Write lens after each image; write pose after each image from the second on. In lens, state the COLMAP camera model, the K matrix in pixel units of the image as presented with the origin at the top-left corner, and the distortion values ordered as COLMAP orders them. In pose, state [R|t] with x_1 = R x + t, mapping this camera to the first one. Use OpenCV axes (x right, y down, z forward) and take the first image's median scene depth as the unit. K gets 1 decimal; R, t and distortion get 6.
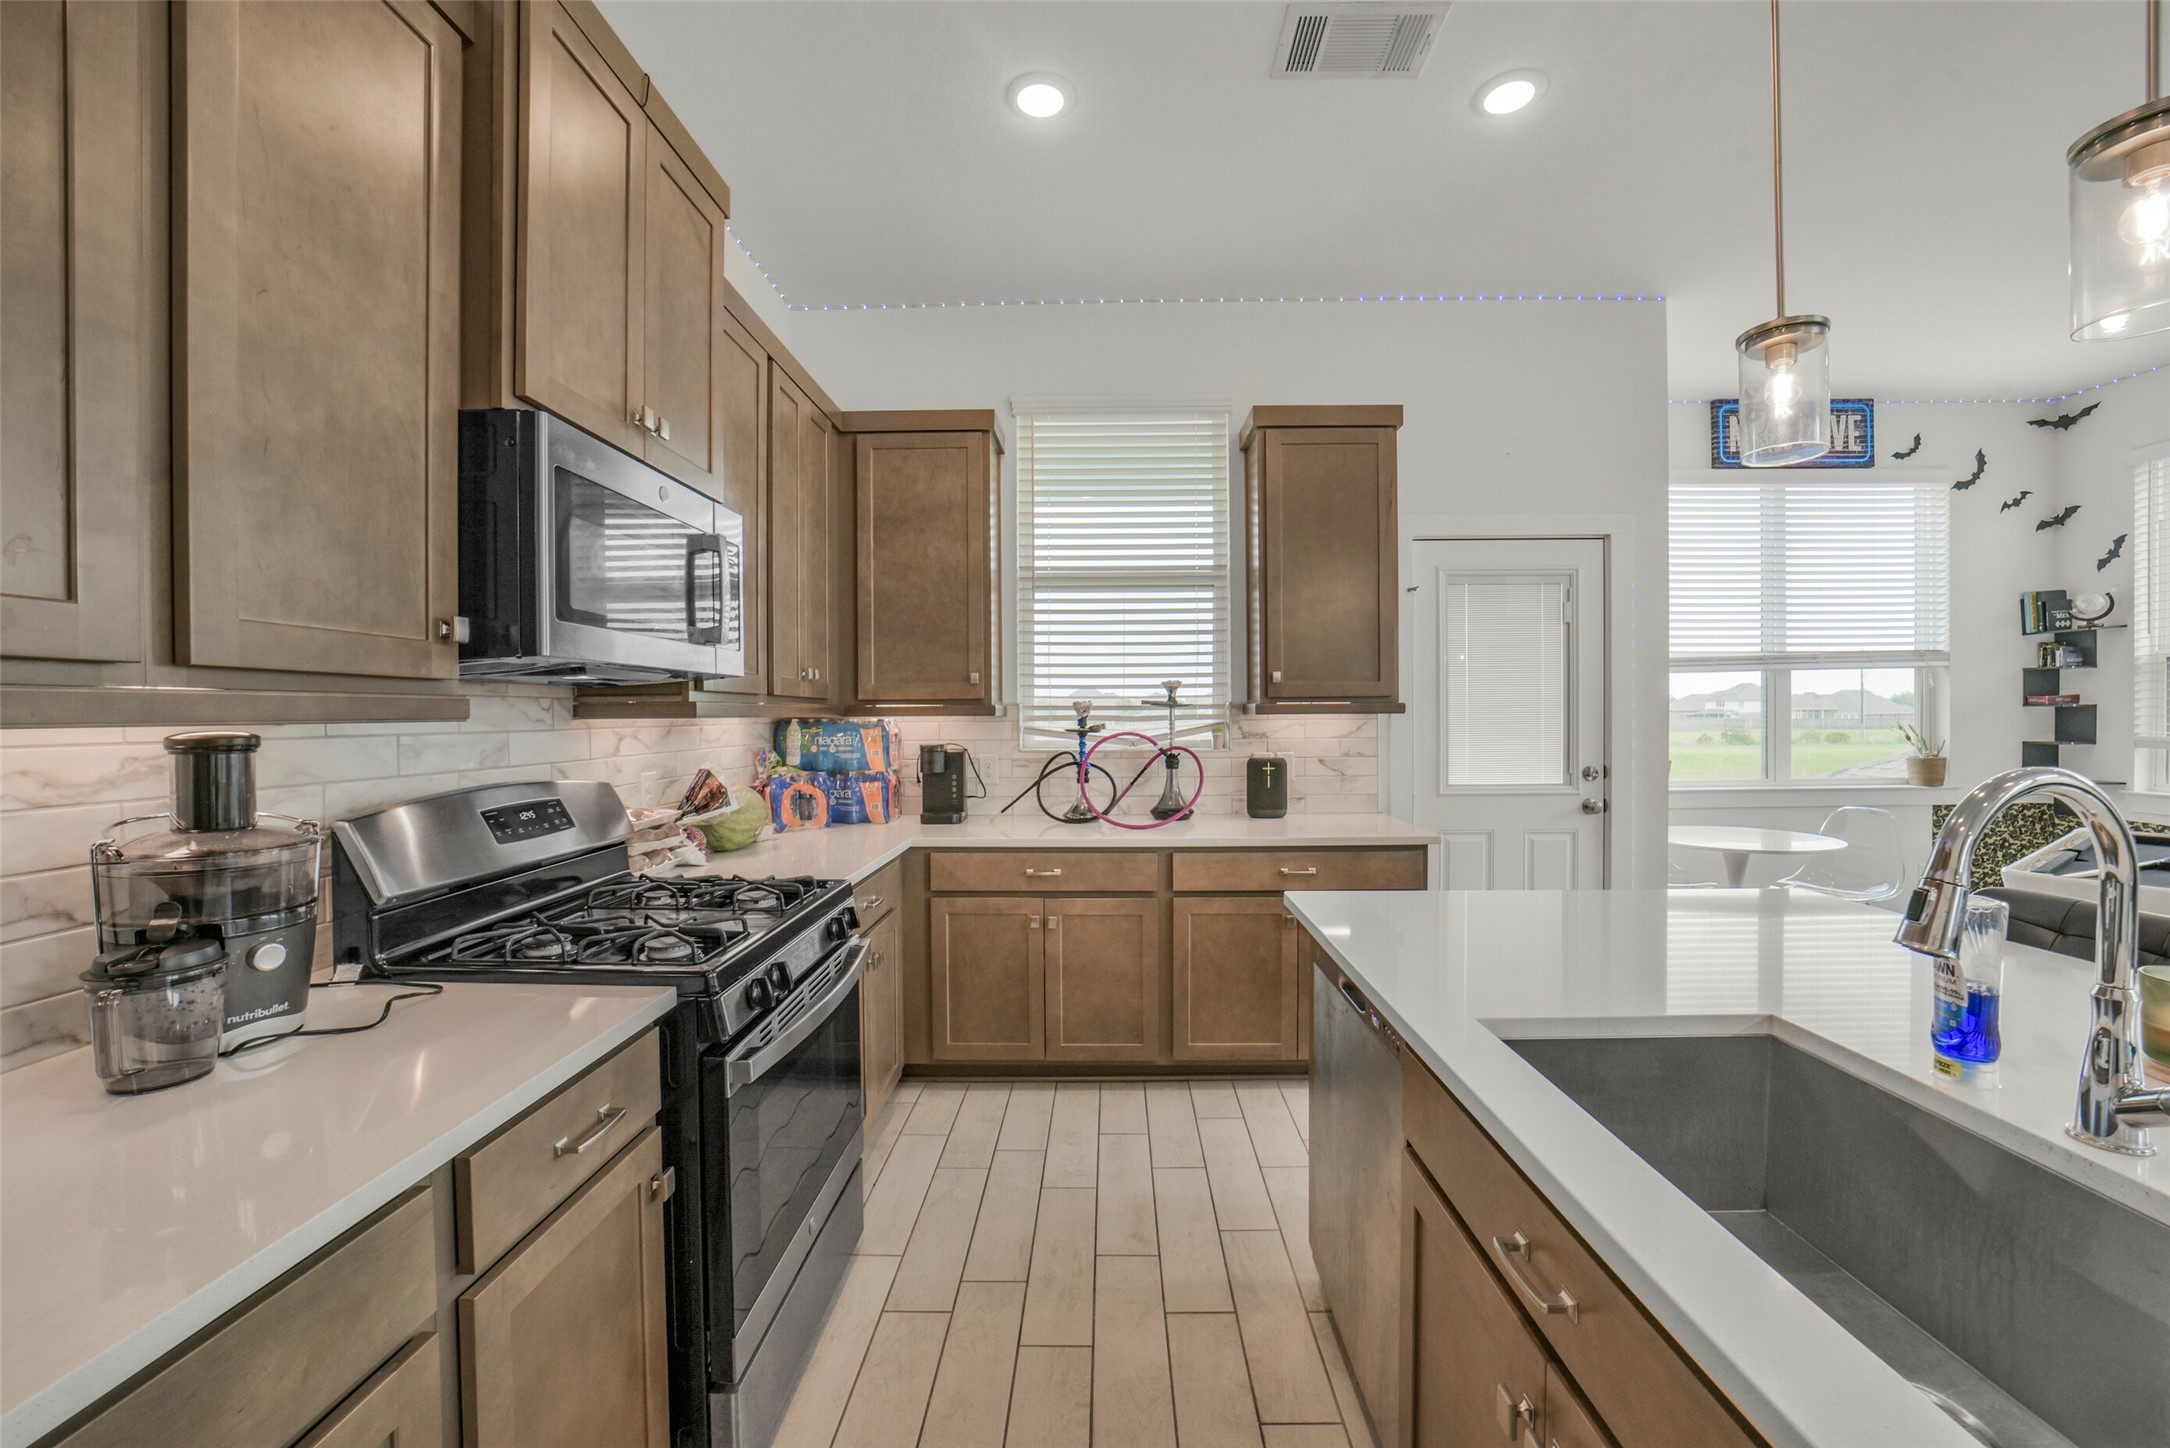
lens RADIAL K [[866.8, 0, 1090.5], [0, 866.8, 719.5], [0, 0, 1]] dist [-0.028015, 0.005675]
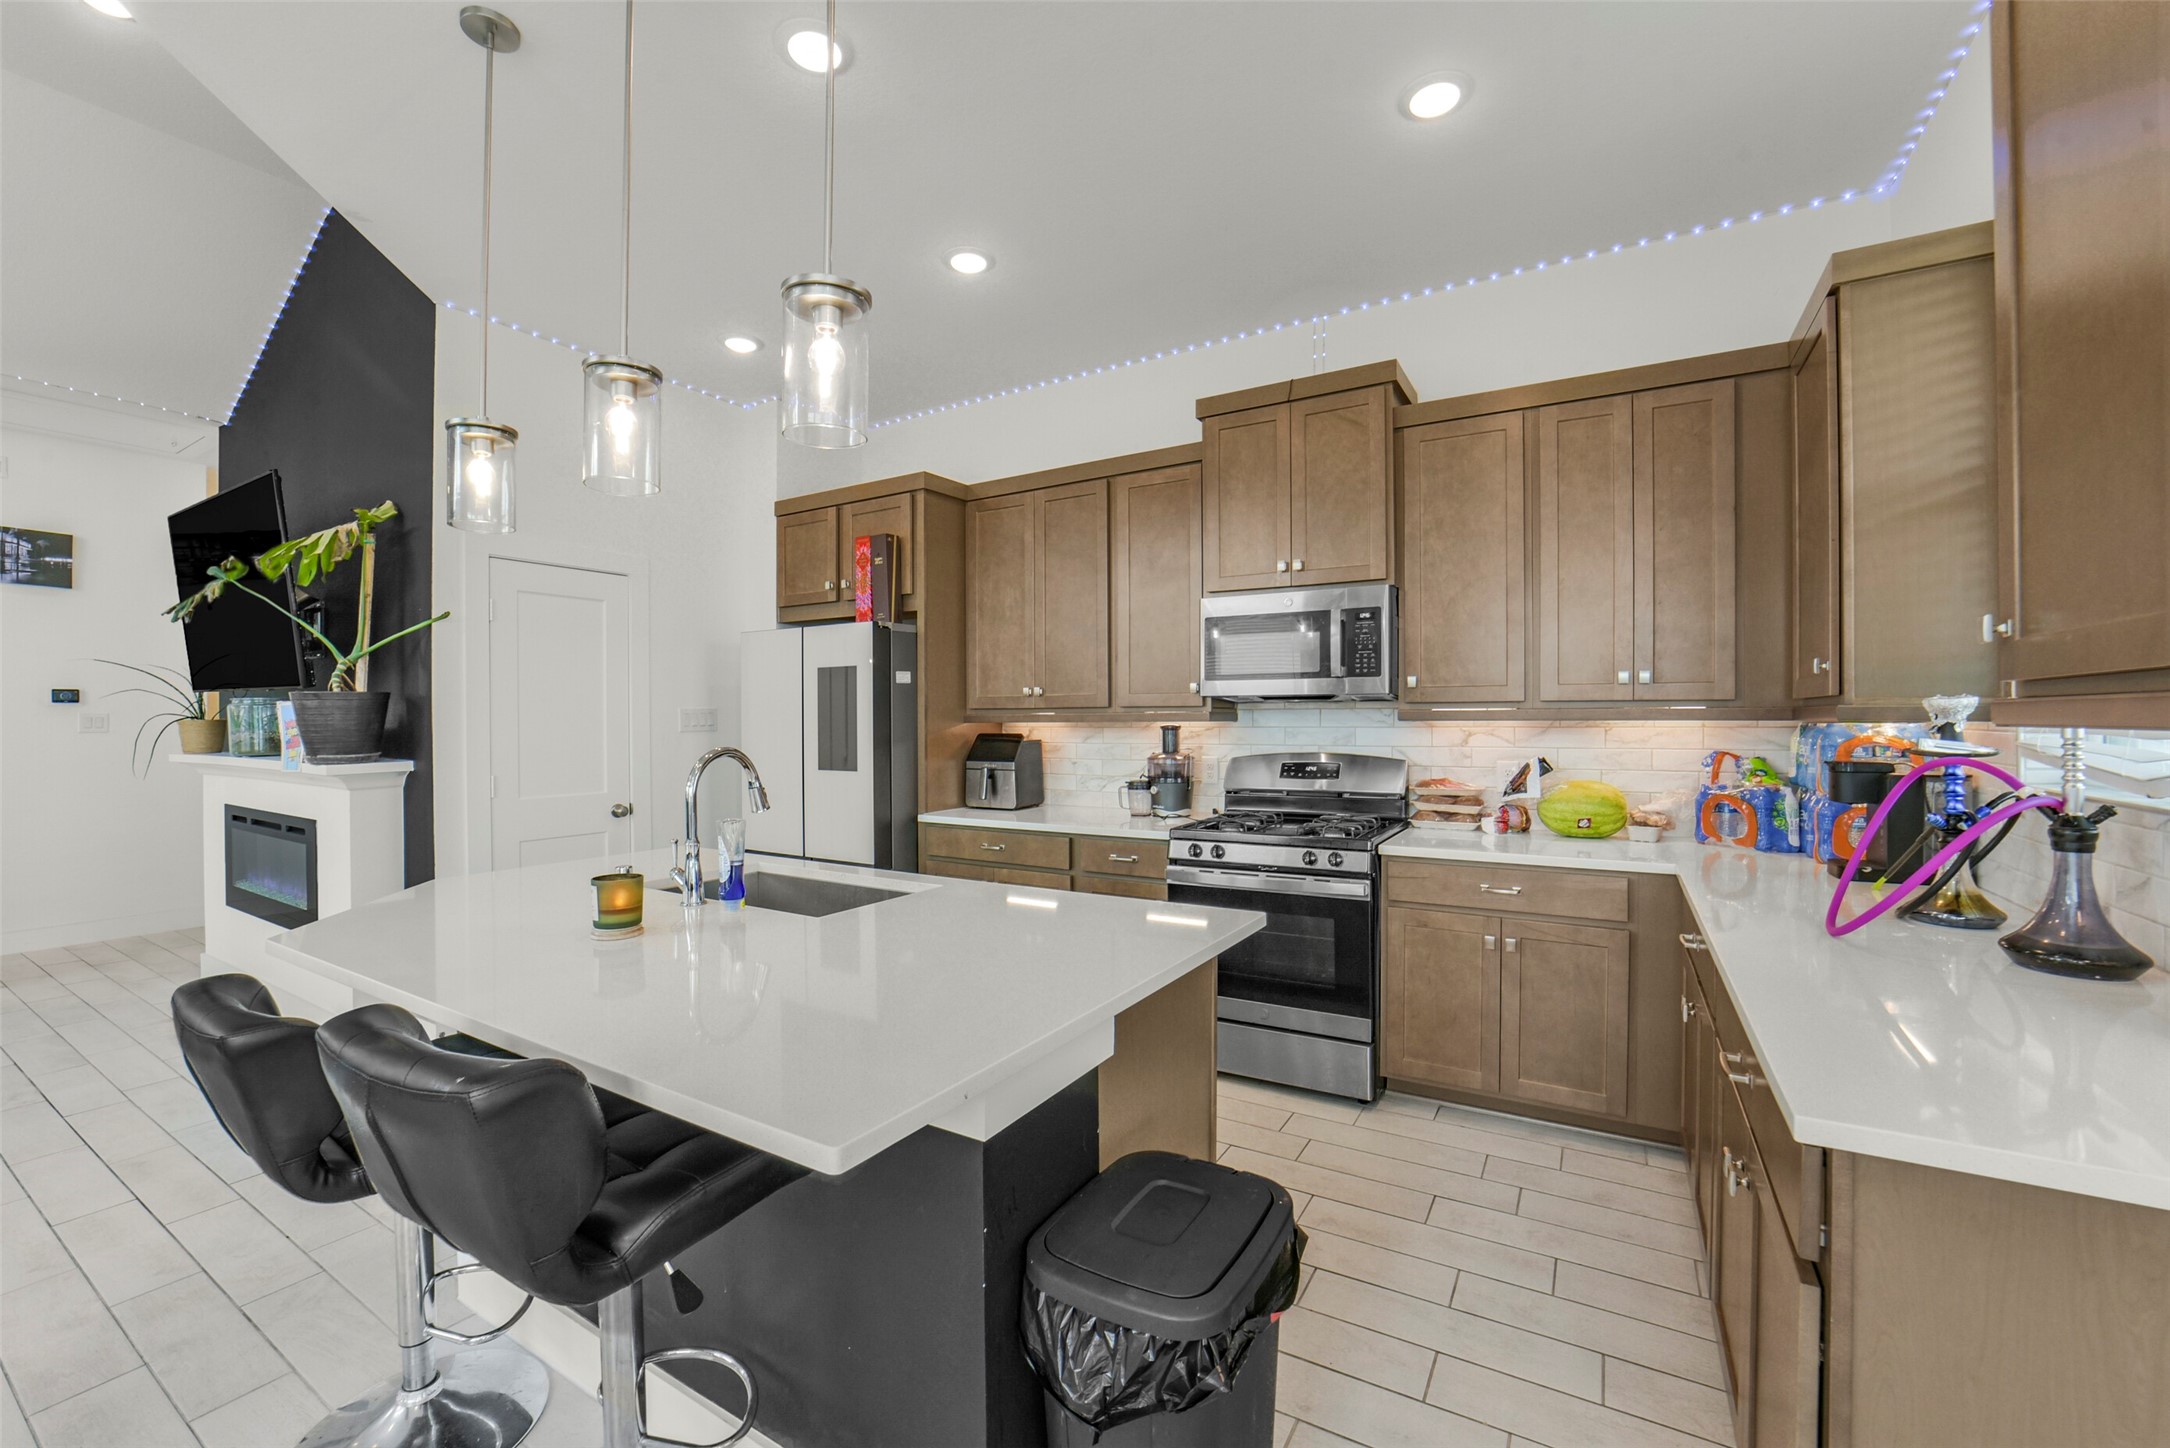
lens RADIAL K [[866.8, 0, 1098.2], [0, 866.8, 722.0], [0, 0, 1]] dist [-0.028015, 0.005675]
pose [[-0.496222, 0.011356, -0.868121, 0.666049], [0.001017, 0.999921, 0.012498, -0.011432], [0.868195, 0.005319, -0.496195, 0.773424]]
